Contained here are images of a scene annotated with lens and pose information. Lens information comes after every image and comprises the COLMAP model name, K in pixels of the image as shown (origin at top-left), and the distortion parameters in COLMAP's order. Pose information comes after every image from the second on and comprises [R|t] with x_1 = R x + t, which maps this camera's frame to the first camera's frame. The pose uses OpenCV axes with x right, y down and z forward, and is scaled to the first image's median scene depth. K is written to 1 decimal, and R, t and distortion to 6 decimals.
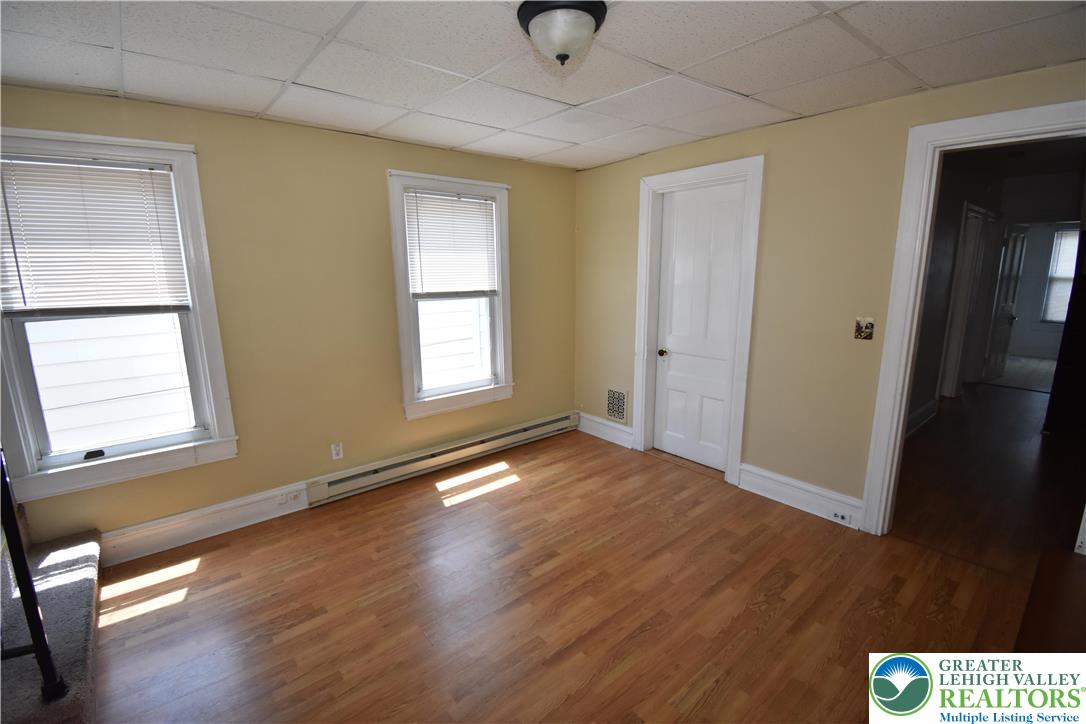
lens RADIAL K [[482.7, 0, 543.0], [0, 482.7, 362.0], [0, 0, 1]] dist [0.002175, -0.014171]
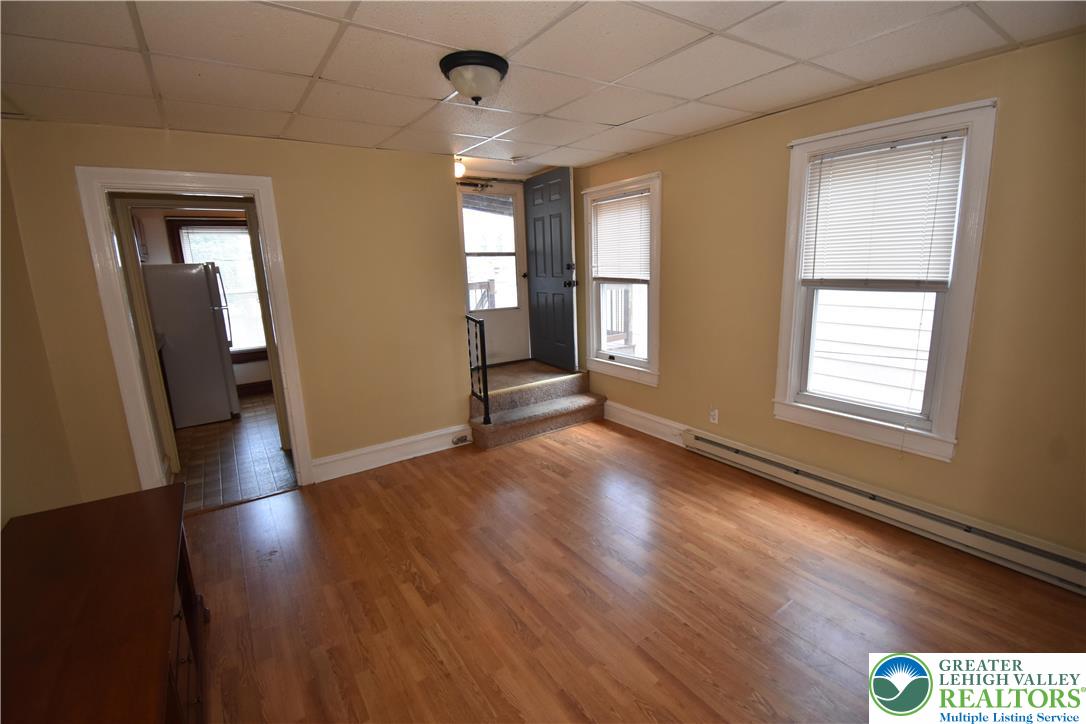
lens RADIAL K [[482.7, 0, 543.0], [0, 482.7, 362.0], [0, 0, 1]] dist [0.002175, -0.014171]
pose [[-0.106851, 0.213915, -0.970991, 0.732882], [-0.153023, 0.961409, 0.228643, -0.142627], [0.982429, 0.173015, -0.069993, 0.709539]]
